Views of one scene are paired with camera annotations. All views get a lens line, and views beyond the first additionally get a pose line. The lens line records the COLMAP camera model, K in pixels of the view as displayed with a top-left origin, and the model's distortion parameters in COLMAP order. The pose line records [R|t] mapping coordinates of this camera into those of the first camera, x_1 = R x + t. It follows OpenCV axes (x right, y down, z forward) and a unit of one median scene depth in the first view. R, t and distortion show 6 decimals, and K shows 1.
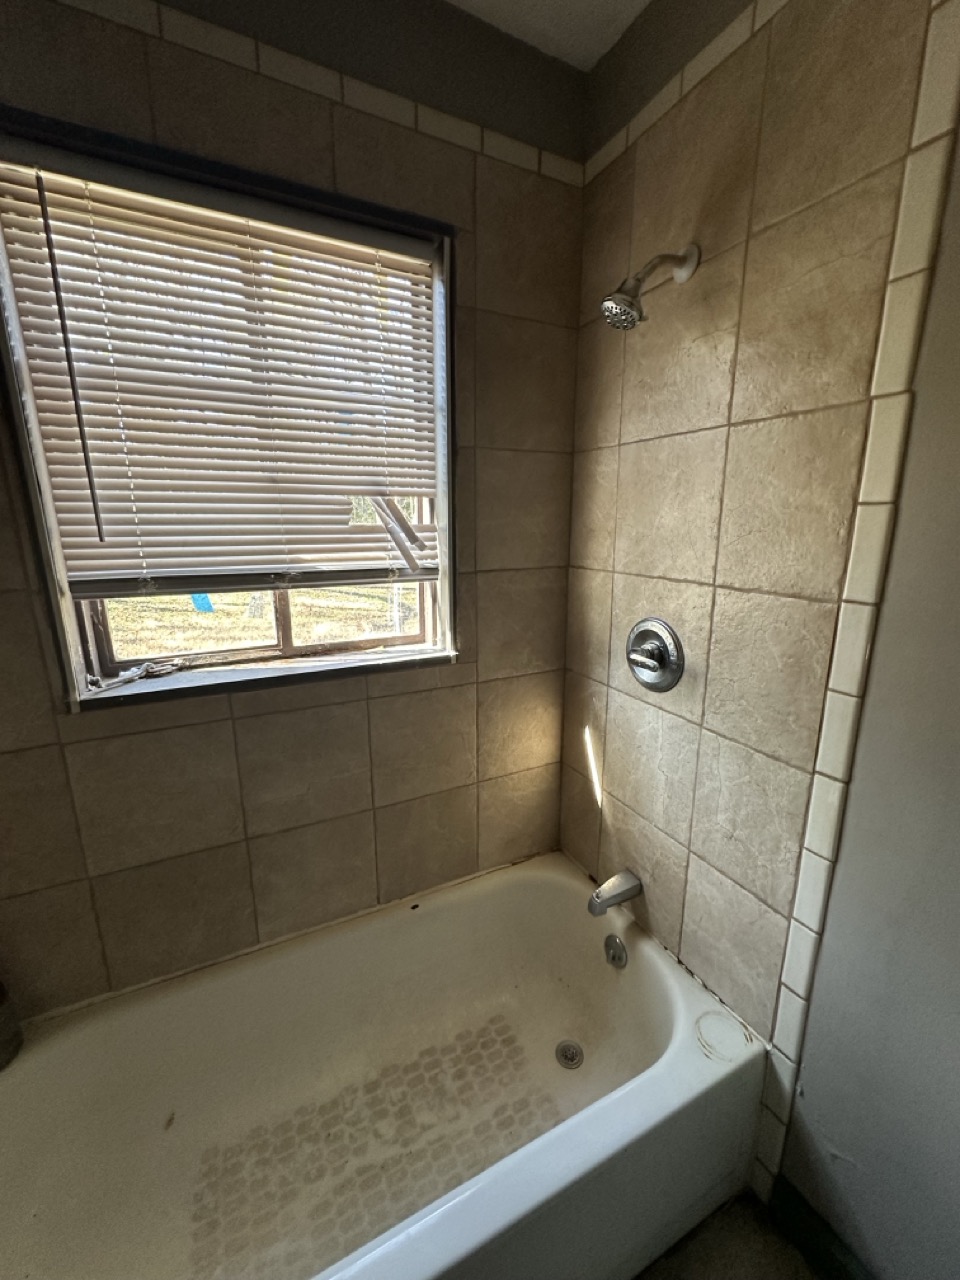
lens RADIAL K [[512.3, 0, 477.6], [0, 512.3, 639.1], [0, 0, 1]] dist [-0.000194, 0.000186]
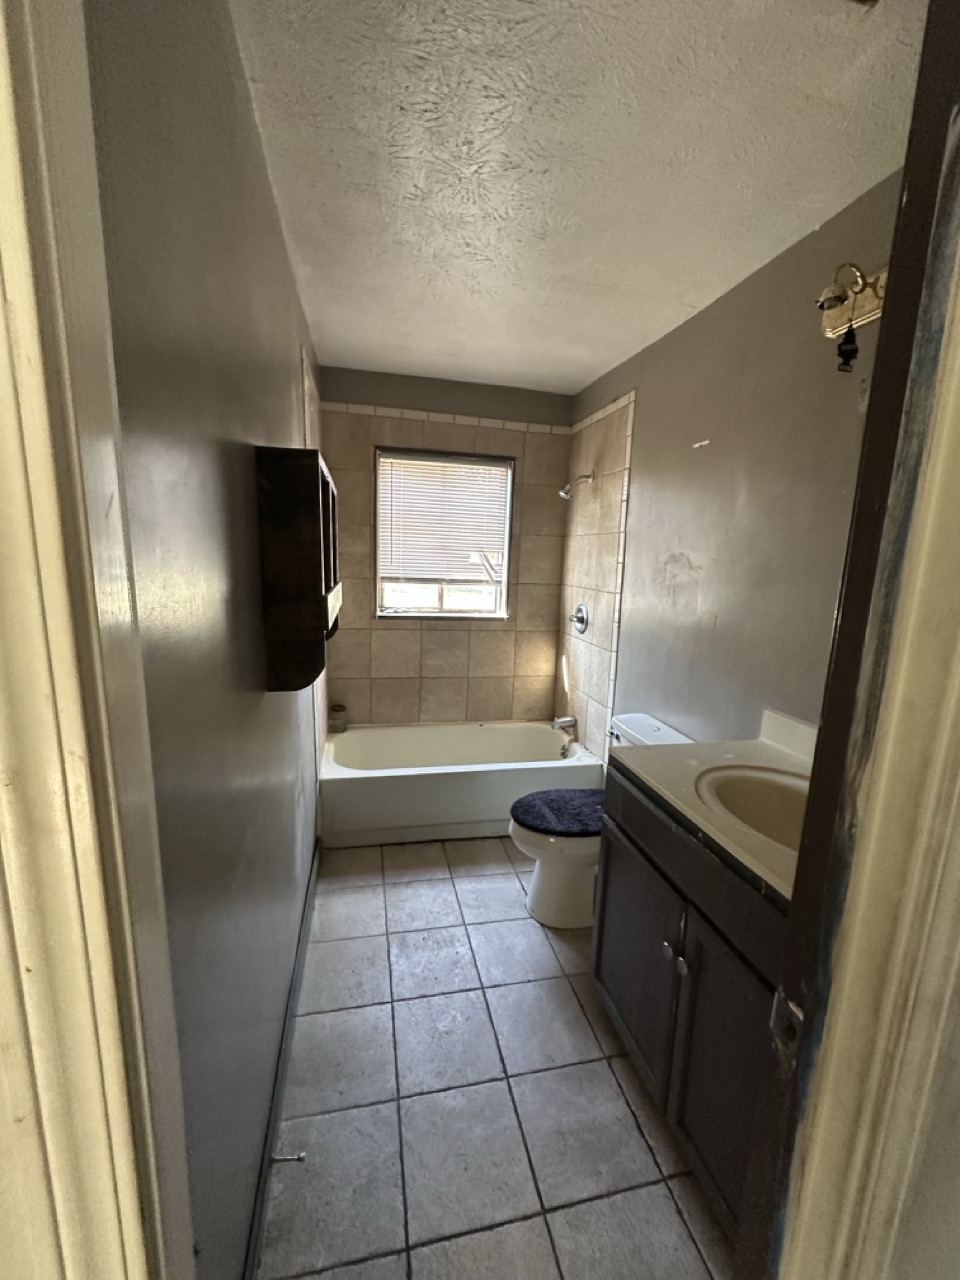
lens RADIAL K [[512.3, 0, 479.2], [0, 512.3, 643.7], [0, 0, 1]] dist [-0.000194, 0.000186]
pose [[0.972416, 0.076026, -0.220517, 0.391553], [-0.089913, 0.994505, -0.053621, 0.310465], [0.215229, 0.071969, 0.973908, -1.439853]]
